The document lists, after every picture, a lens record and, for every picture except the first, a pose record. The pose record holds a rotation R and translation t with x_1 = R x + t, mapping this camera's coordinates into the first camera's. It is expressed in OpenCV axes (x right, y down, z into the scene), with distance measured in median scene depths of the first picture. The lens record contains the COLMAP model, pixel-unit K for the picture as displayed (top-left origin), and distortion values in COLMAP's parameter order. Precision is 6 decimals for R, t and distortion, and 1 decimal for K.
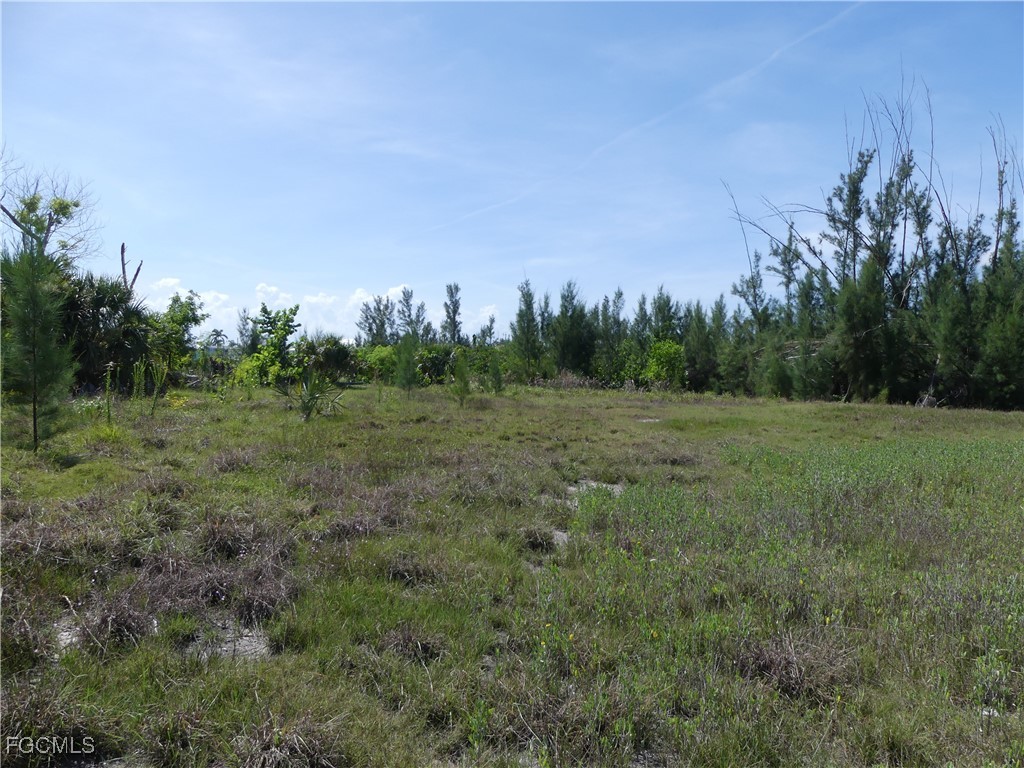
lens RADIAL K [[792.9, 0, 512.0], [0, 792.9, 384.0], [0, 0, 1]] dist [-0.006638, -0.003224]
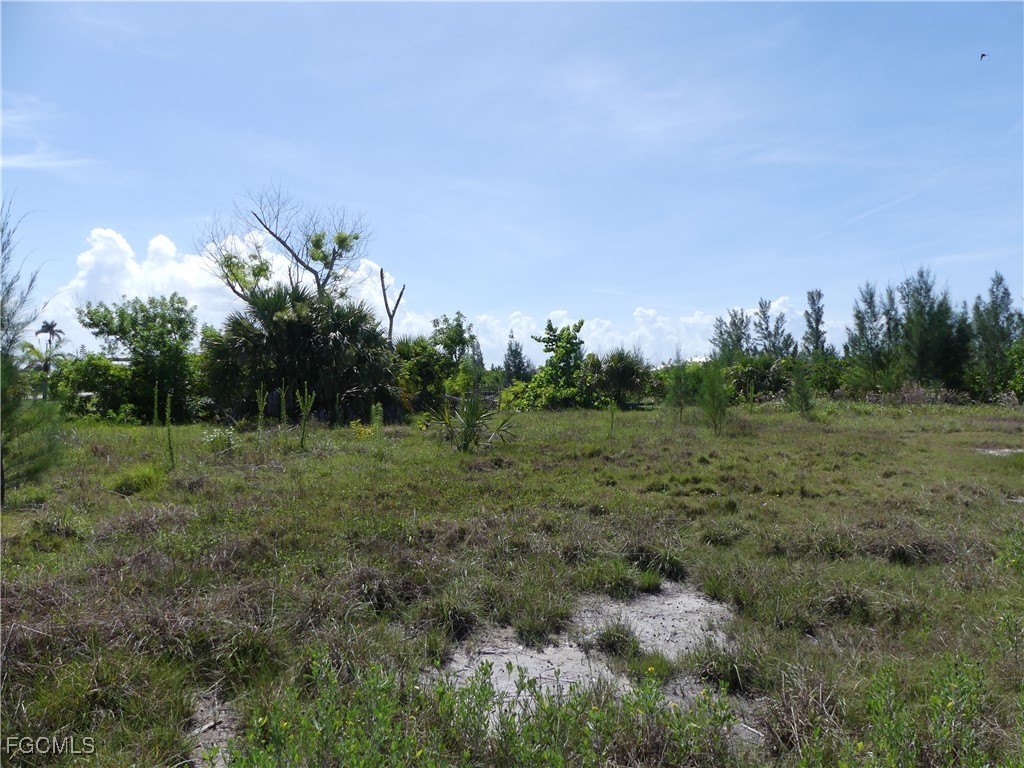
lens RADIAL K [[792.9, 0, 512.0], [0, 792.9, 384.0], [0, 0, 1]] dist [-0.006638, -0.003224]
pose [[0.890224, -0.031700, -0.454420, 0.071758], [0.020447, 0.999351, -0.029658, 0.000413], [0.455065, 0.017111, 0.890294, 0.125452]]
